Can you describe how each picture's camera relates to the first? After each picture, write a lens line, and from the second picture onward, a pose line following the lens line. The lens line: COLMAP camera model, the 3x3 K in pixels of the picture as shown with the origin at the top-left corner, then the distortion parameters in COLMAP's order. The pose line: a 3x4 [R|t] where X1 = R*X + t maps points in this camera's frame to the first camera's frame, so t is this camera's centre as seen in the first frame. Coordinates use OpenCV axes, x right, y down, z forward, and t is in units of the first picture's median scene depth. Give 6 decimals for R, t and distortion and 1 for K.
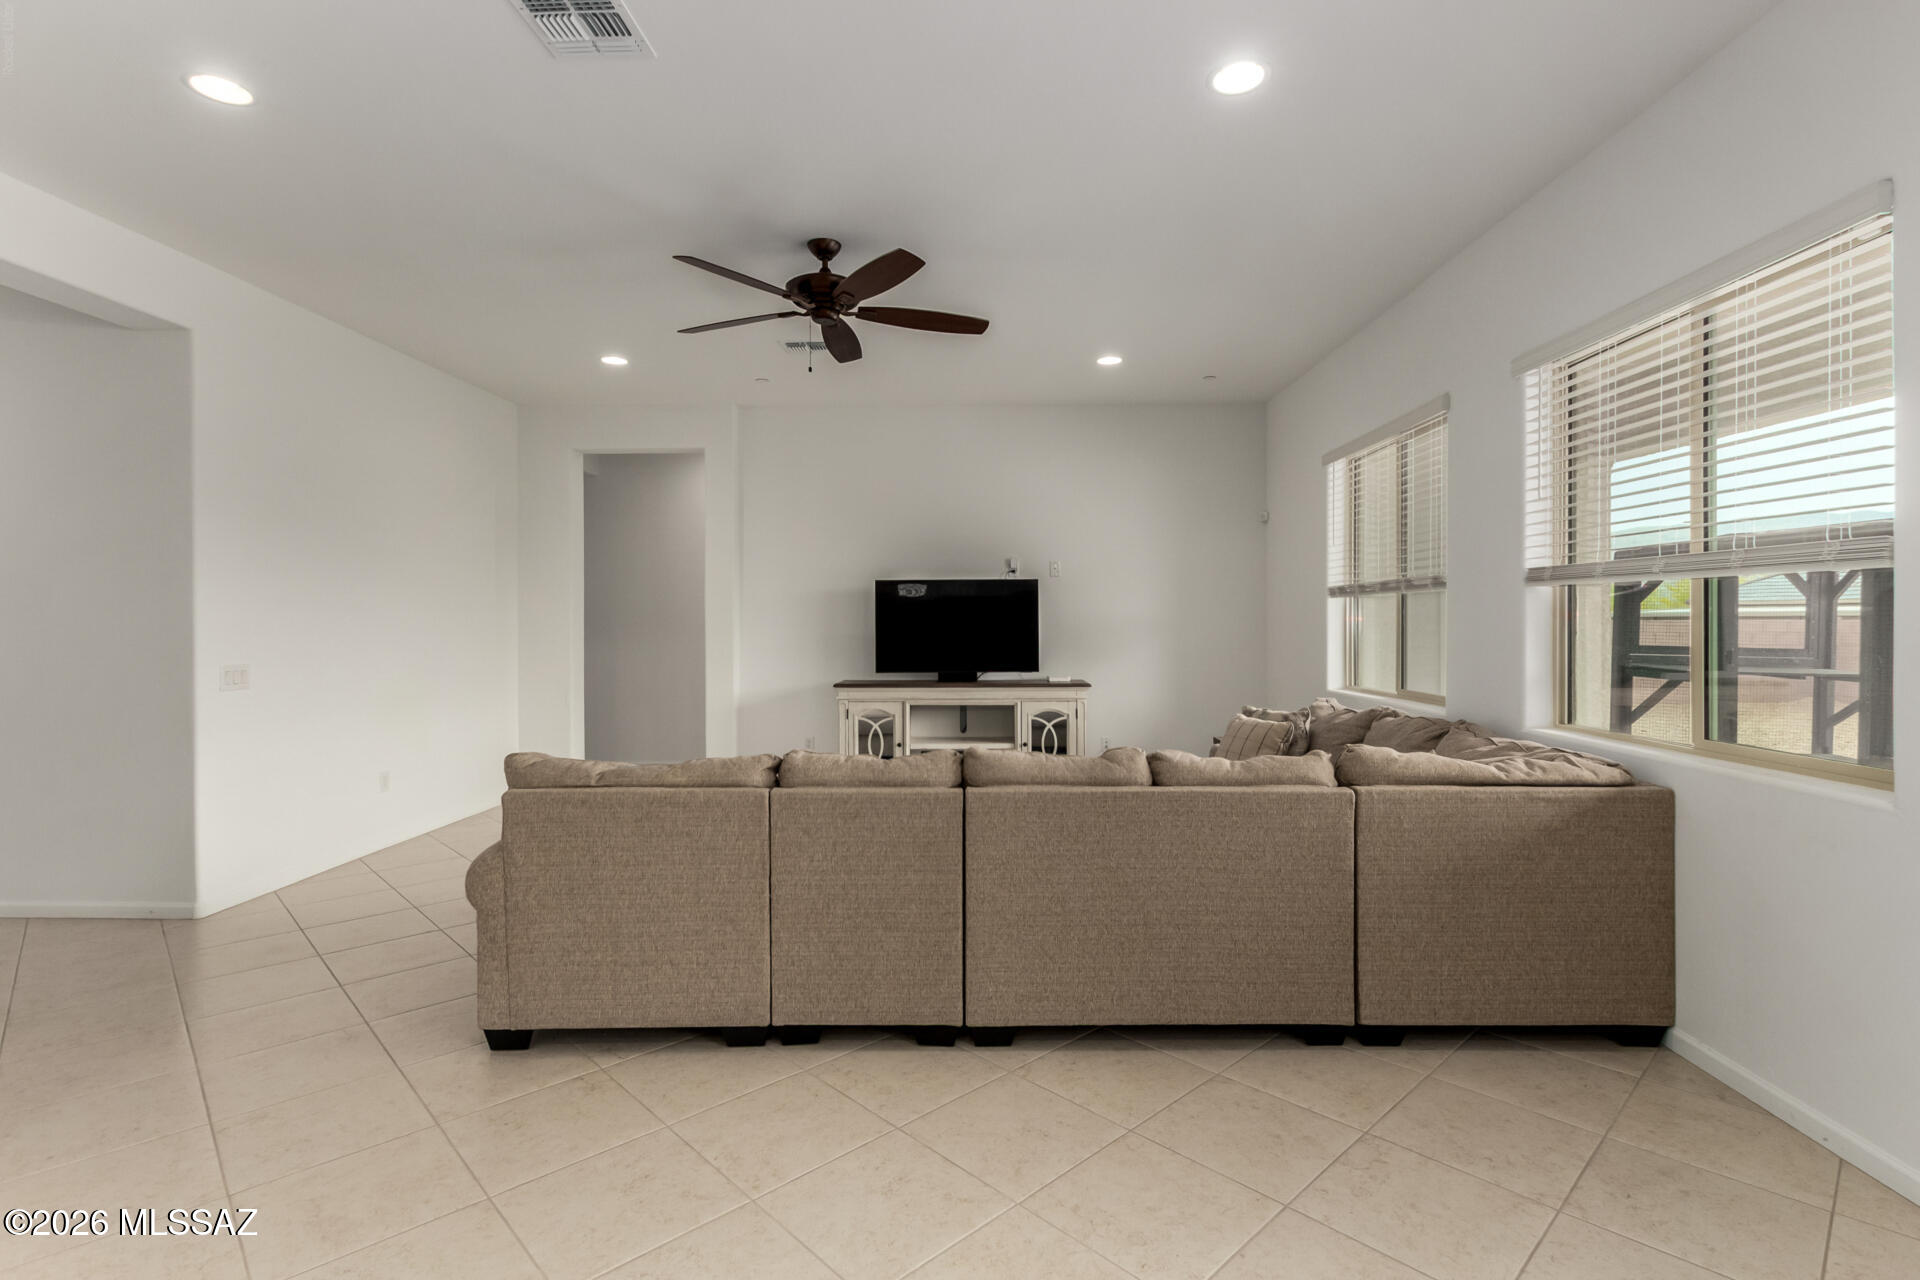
lens RADIAL K [[913.4, 0, 965.0], [0, 913.4, 625.3], [0, 0, 1]] dist [0.013056, 0.000320]
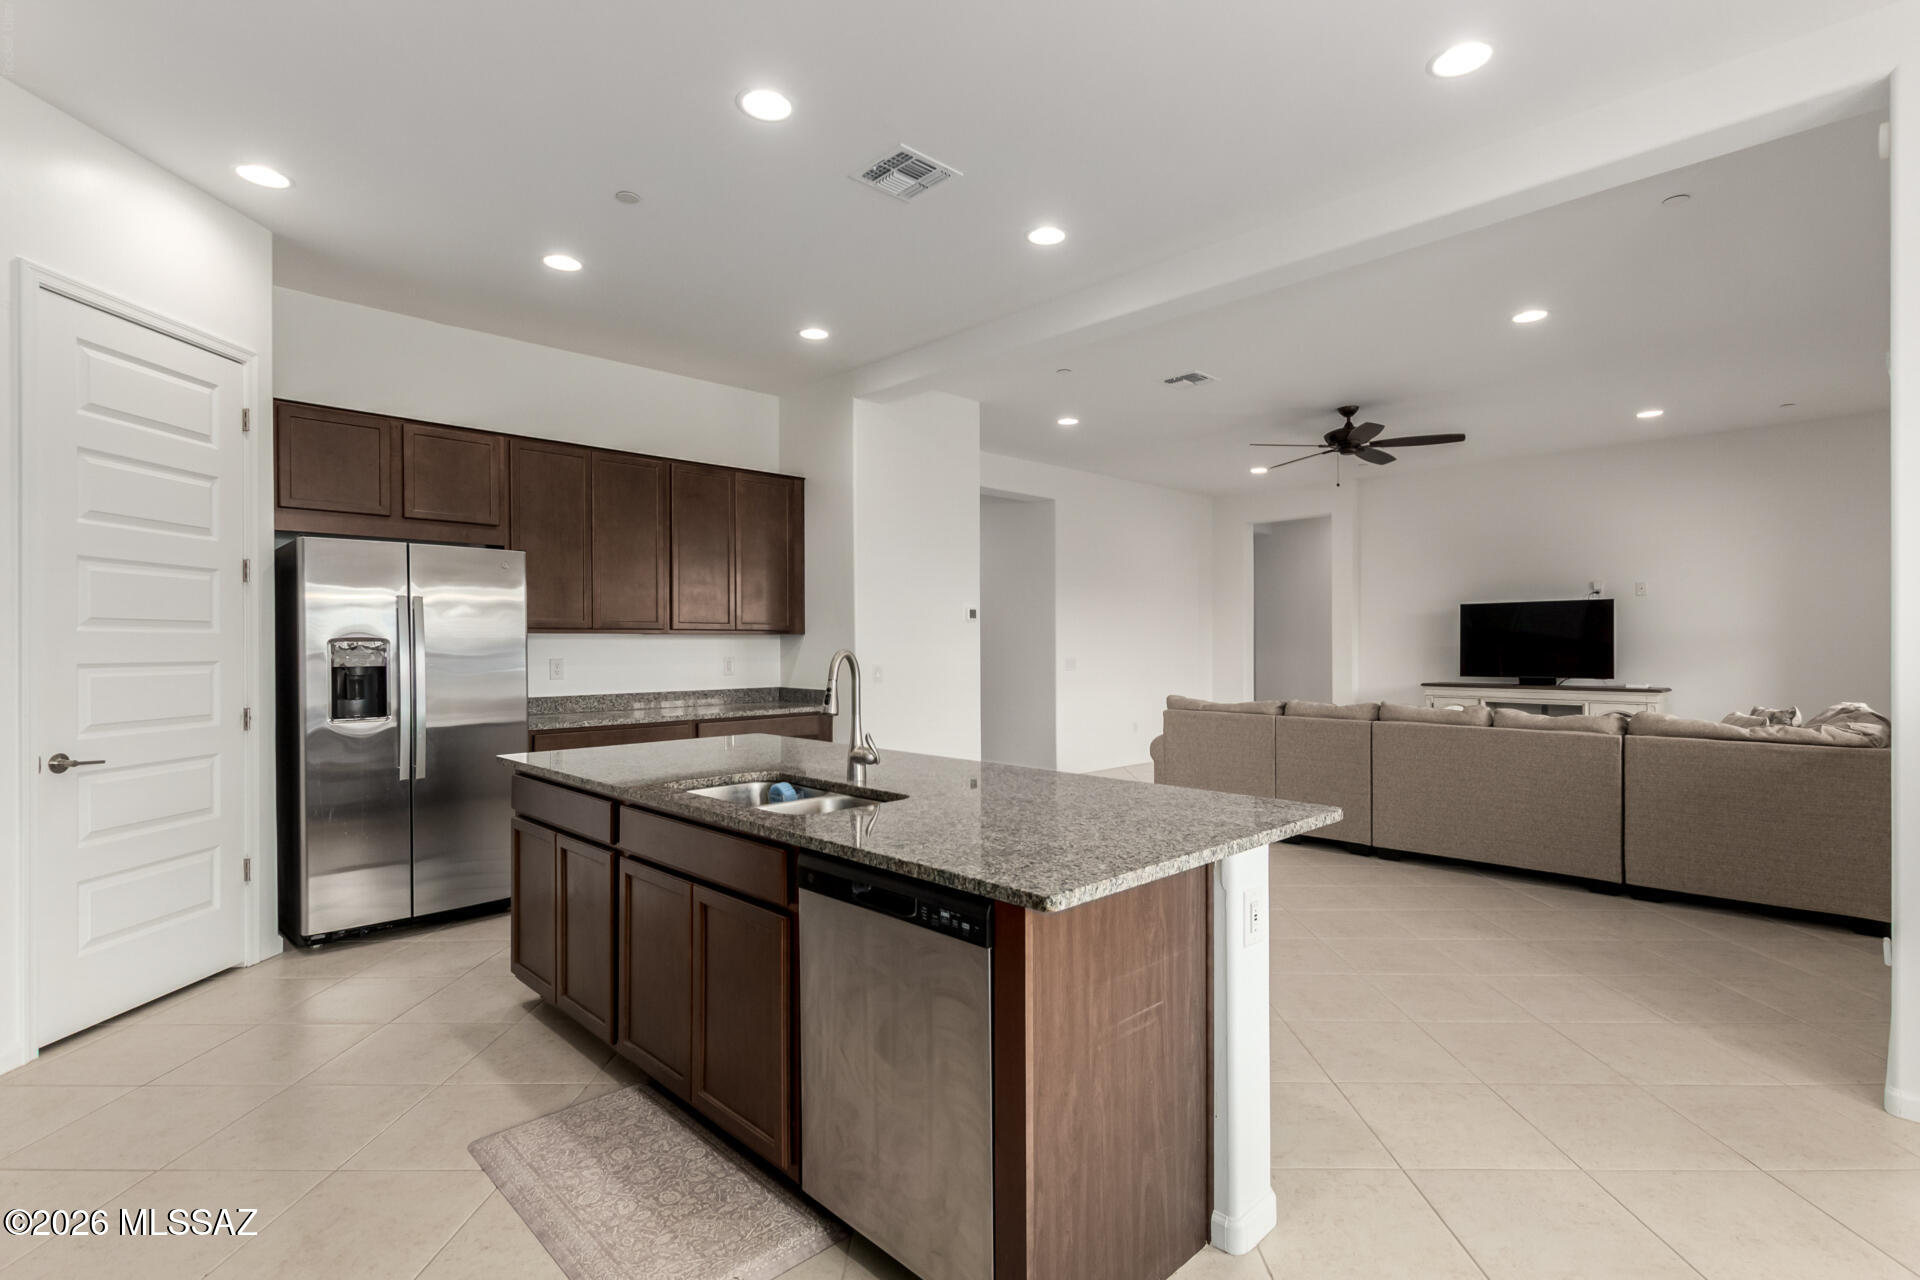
lens RADIAL K [[908.3, 0, 972.6], [0, 908.3, 643.7], [0, 0, 1]] dist [0.009755, -0.000120]
pose [[0.713186, 0.000709, -0.700975, 0.486080], [-0.002311, 0.999996, -0.001339, 0.015313], [0.700971, 0.002575, 0.713185, -0.616399]]
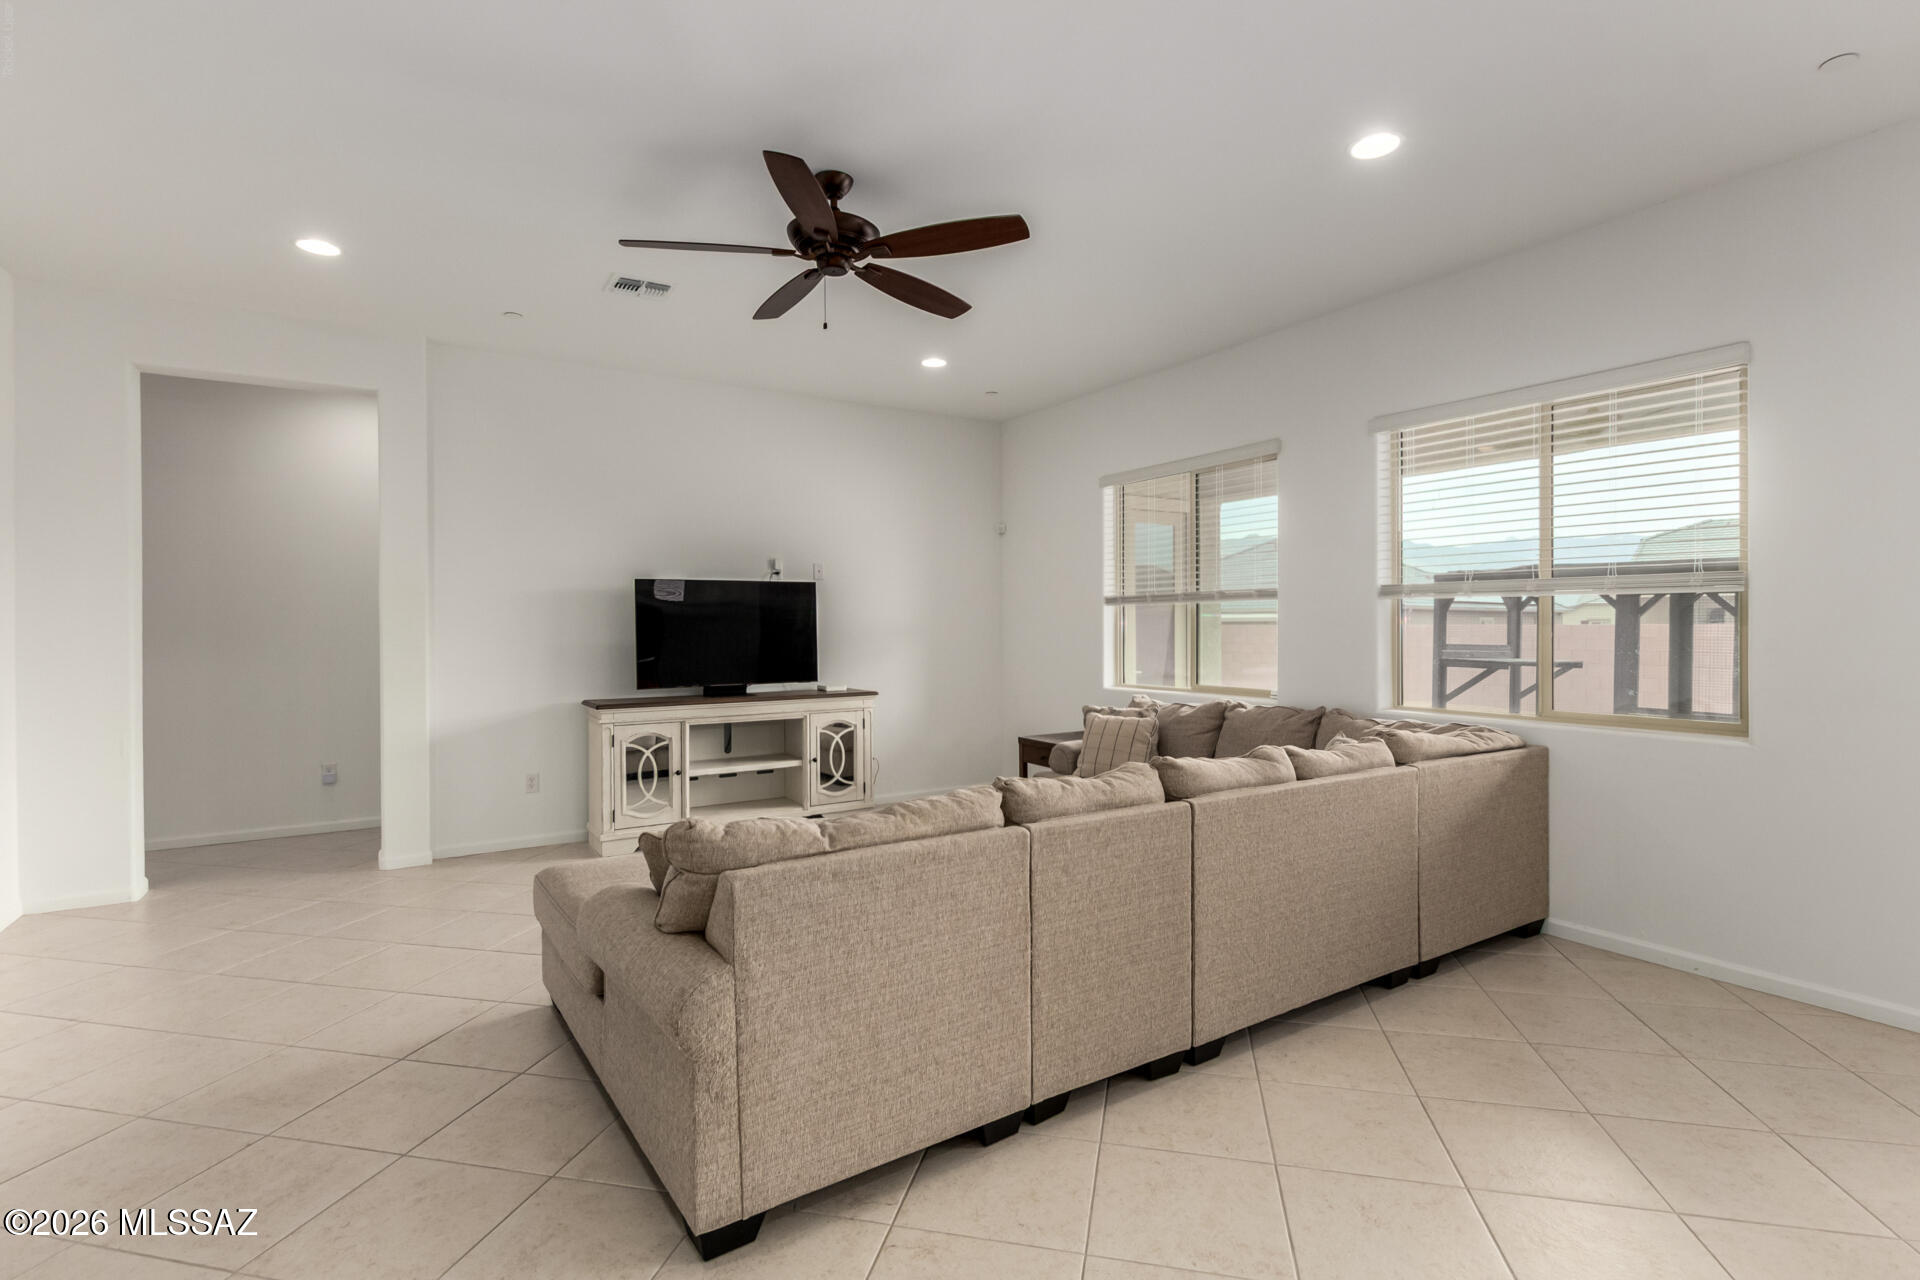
lens RADIAL K [[913.4, 0, 965.0], [0, 913.4, 625.3], [0, 0, 1]] dist [0.013056, 0.000320]
pose [[0.831387, -0.000171, 0.555693, -0.487659], [0.003413, 0.999983, -0.004798, -0.002080], [-0.555683, 0.005885, 0.831374, 0.217807]]
